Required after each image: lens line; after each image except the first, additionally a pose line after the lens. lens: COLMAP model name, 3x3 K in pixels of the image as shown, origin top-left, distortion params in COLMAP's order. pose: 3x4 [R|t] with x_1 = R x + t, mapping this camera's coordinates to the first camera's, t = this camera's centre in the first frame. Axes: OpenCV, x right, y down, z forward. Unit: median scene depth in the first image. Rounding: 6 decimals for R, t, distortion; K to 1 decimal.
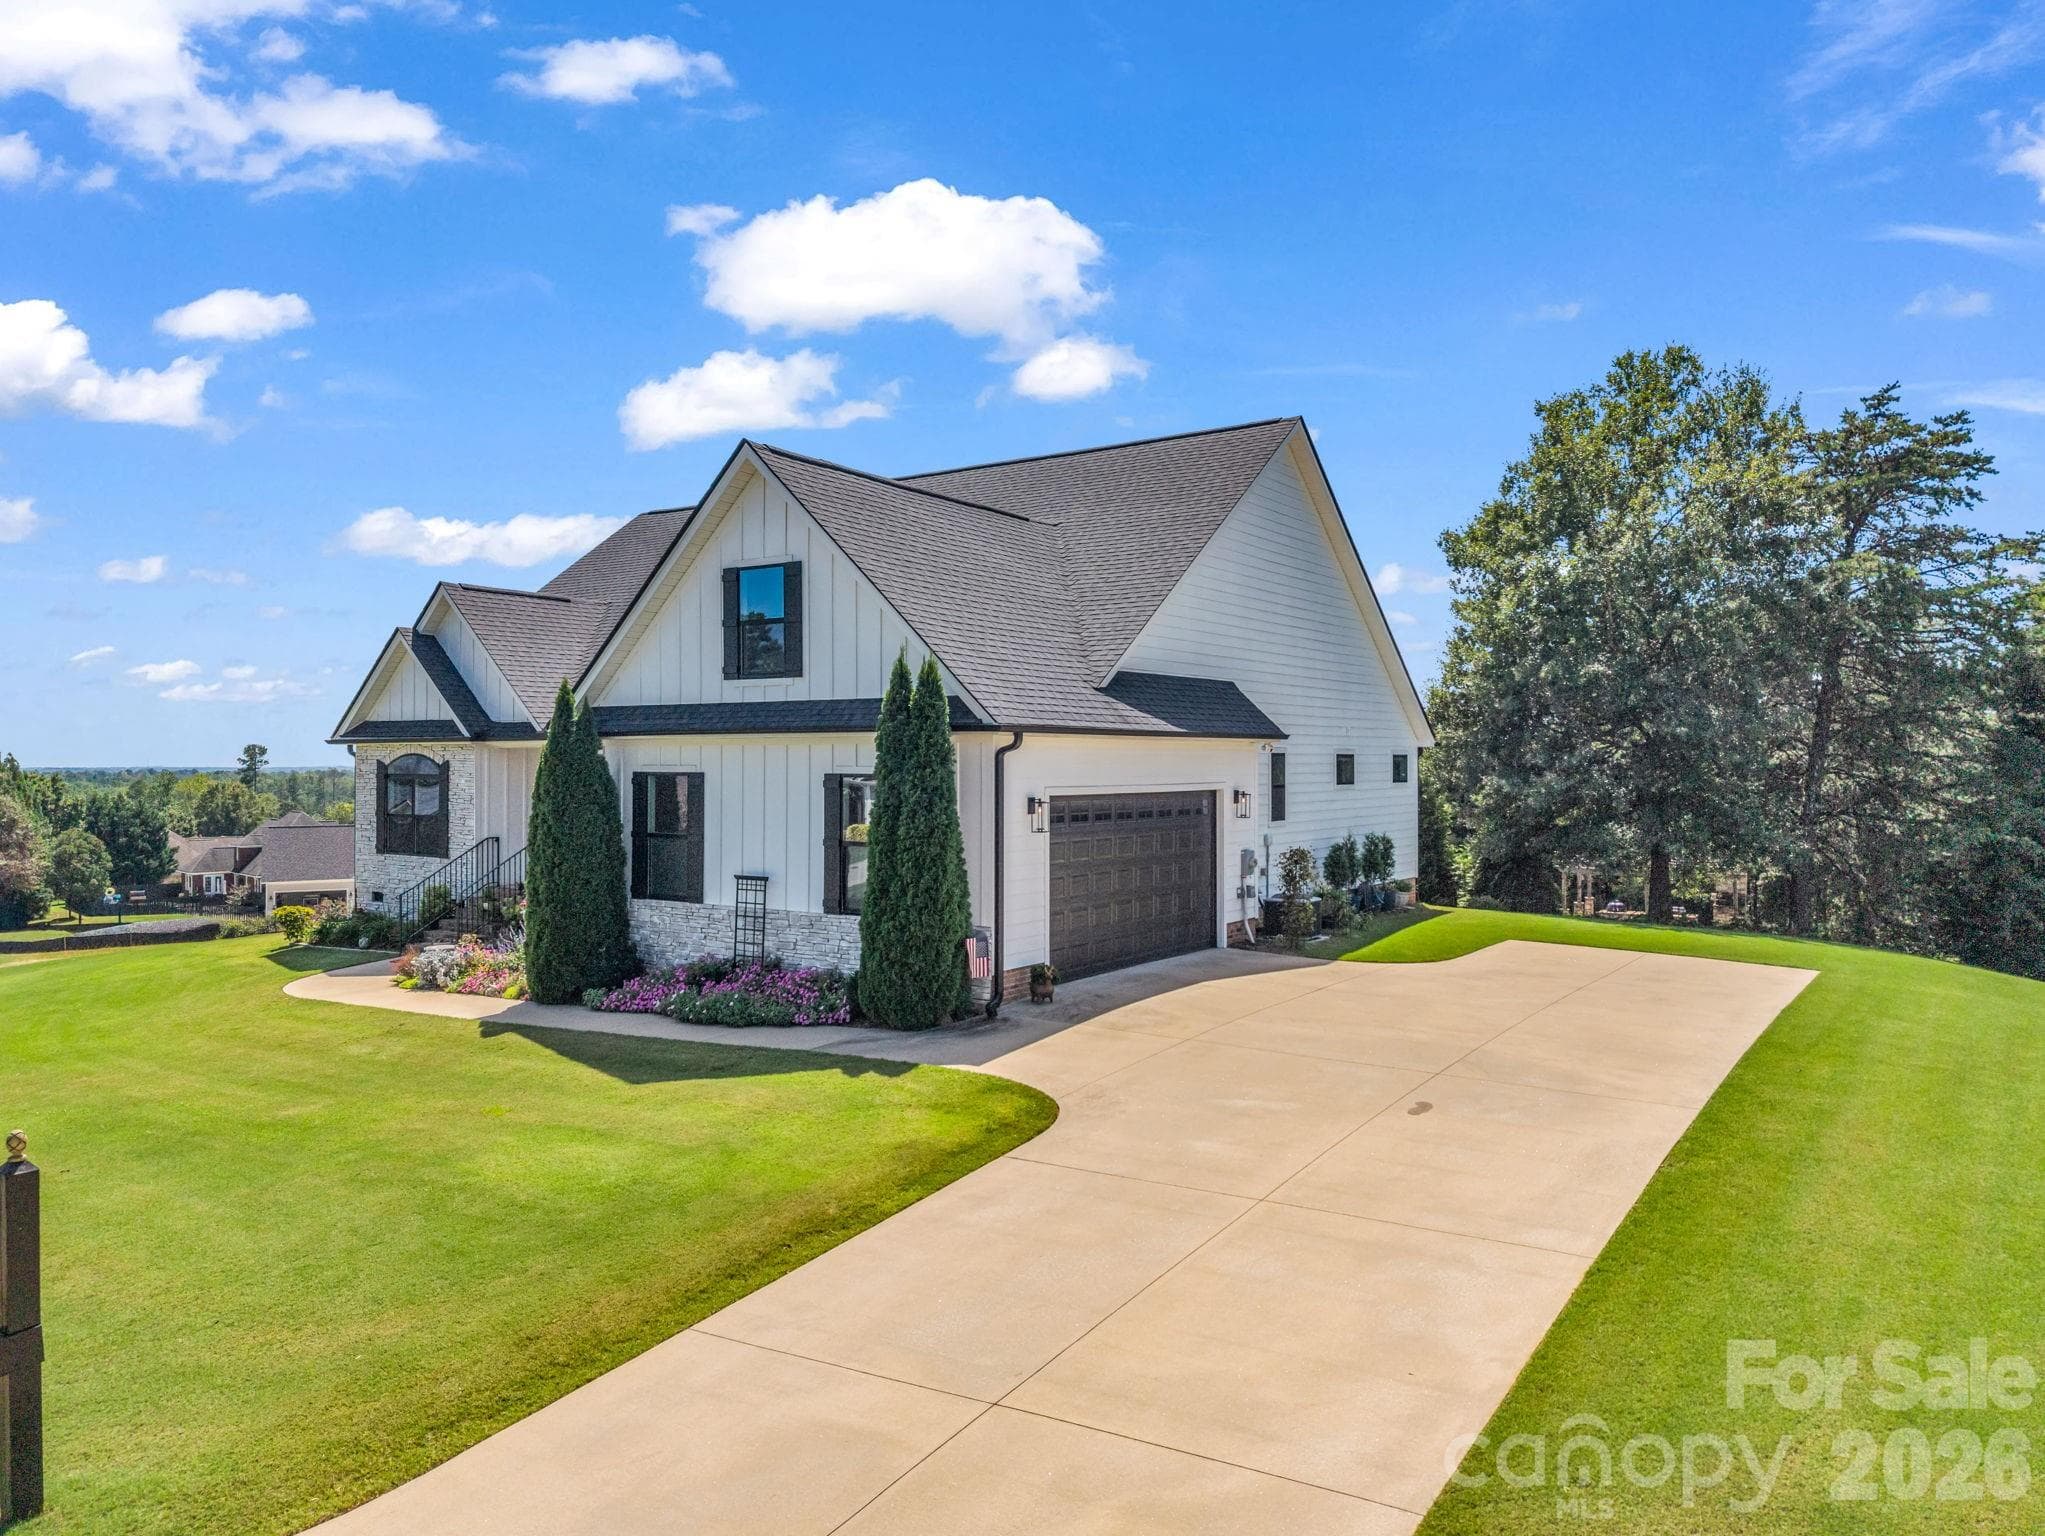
lens RADIAL K [[1457.7, 0, 1026.9], [0, 1457.7, 770.3], [0, 0, 1]] dist [0.012621, 0.002959]
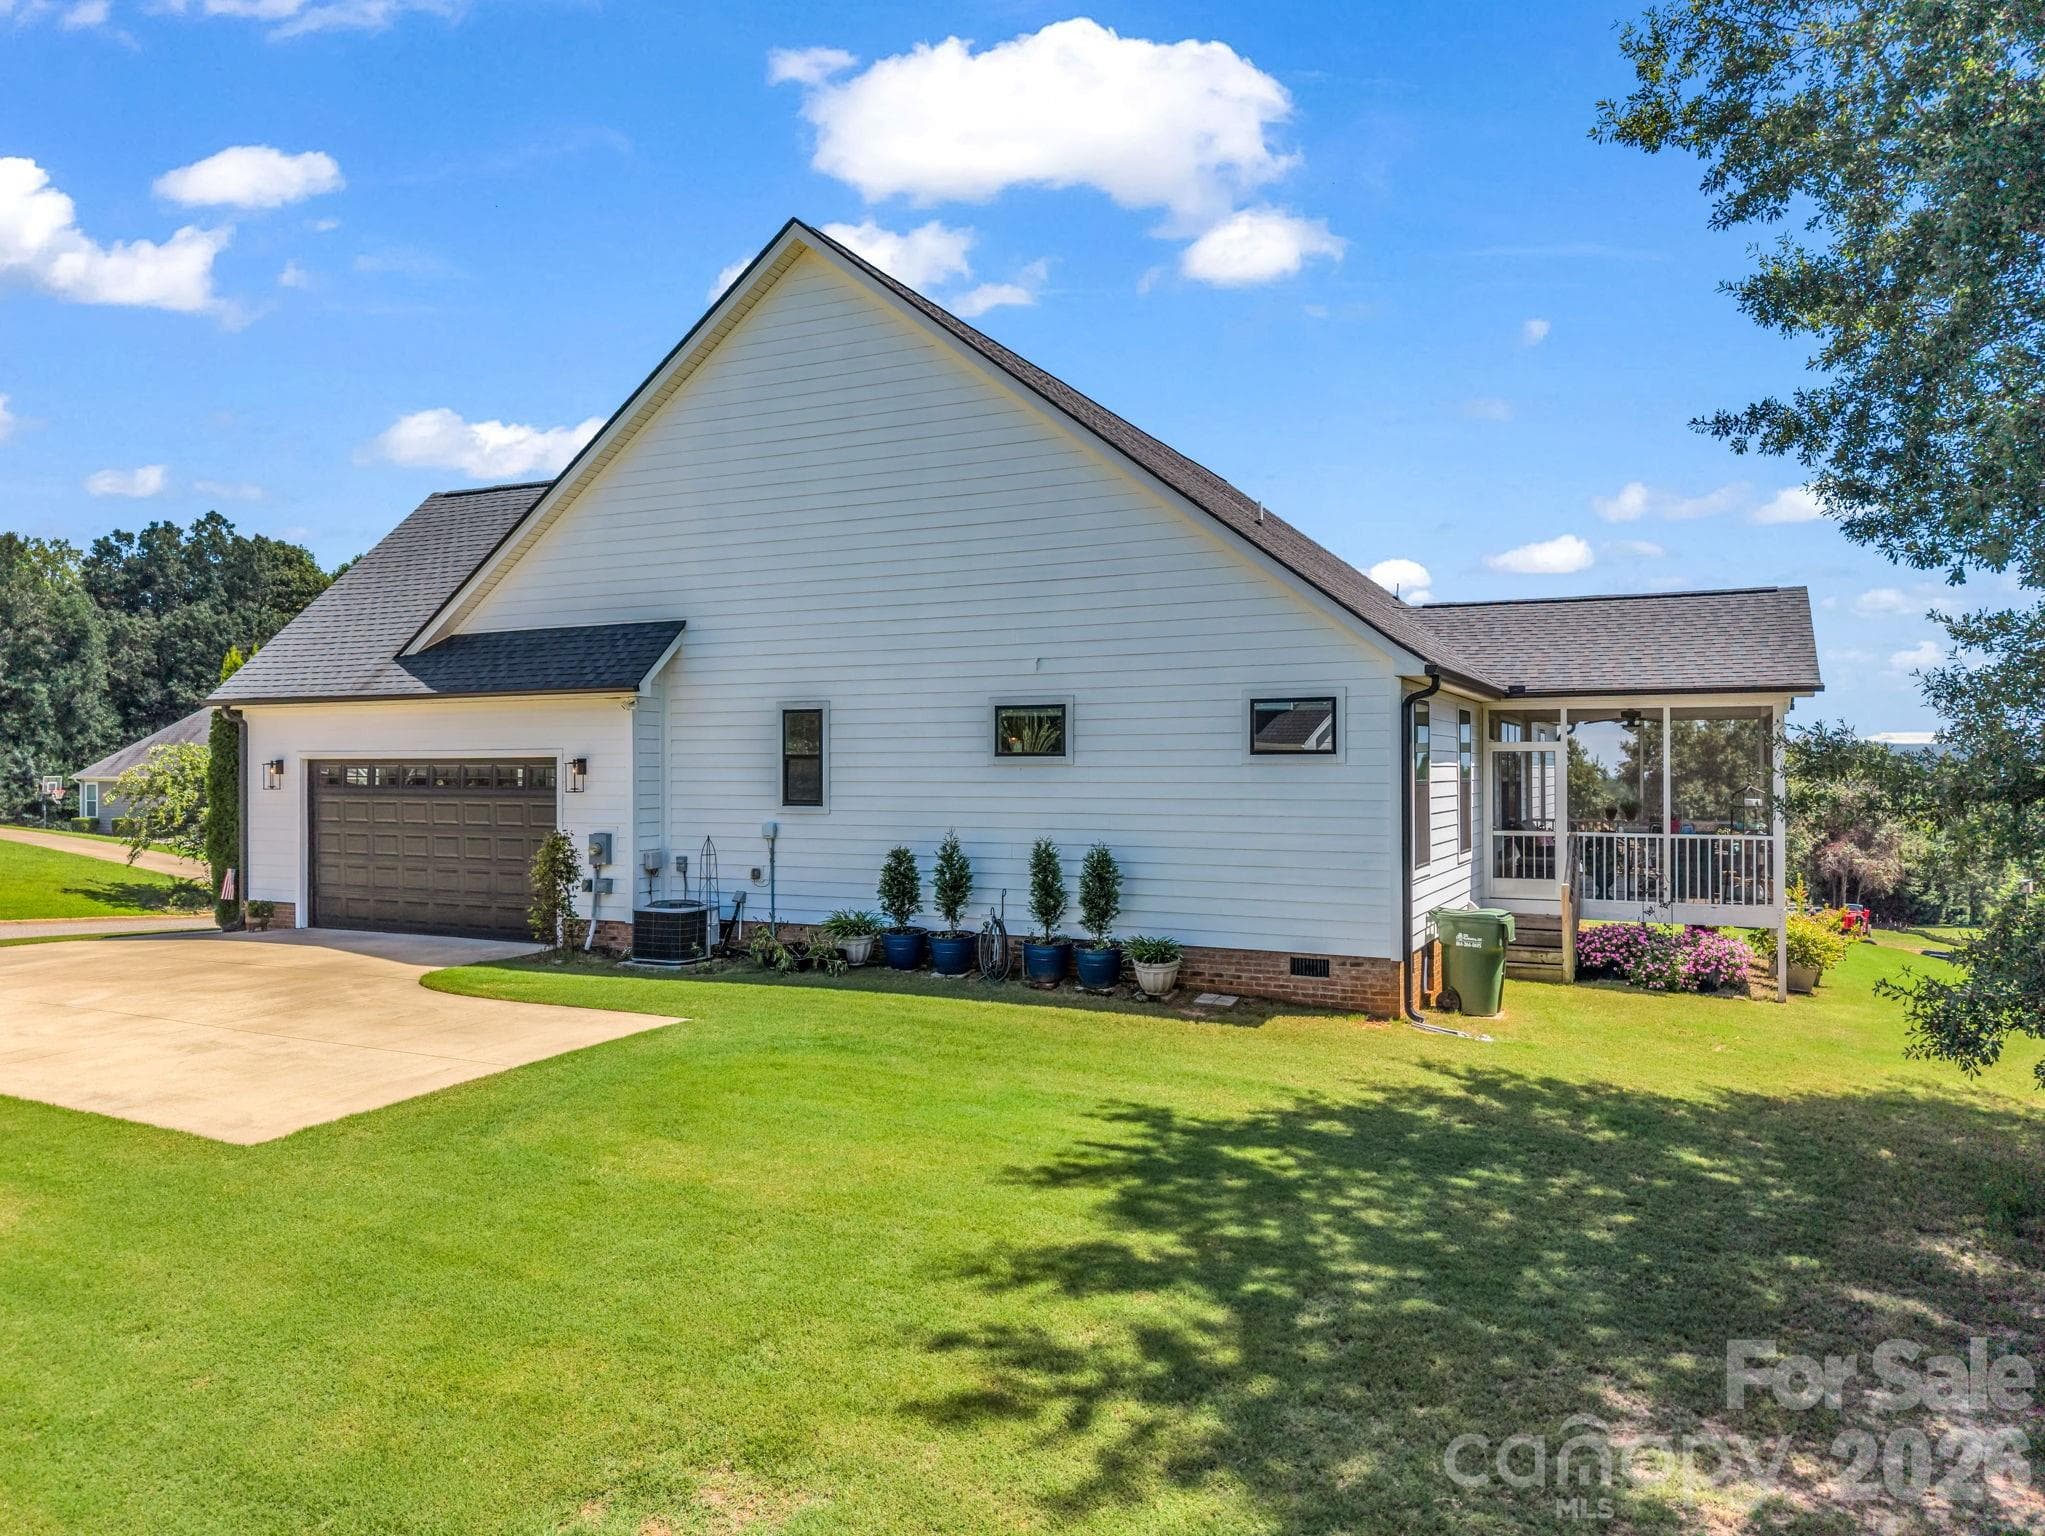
lens RADIAL K [[1457.7, 0, 1008.7], [0, 1457.7, 758.6], [0, 0, 1]] dist [0.012621, 0.002959]
pose [[0.999982, 0.005946, 0.000271, -0.107267], [-0.005946, 0.999982, -0.000246, 0.017916], [-0.000273, 0.000244, 1.000000, 0.165787]]
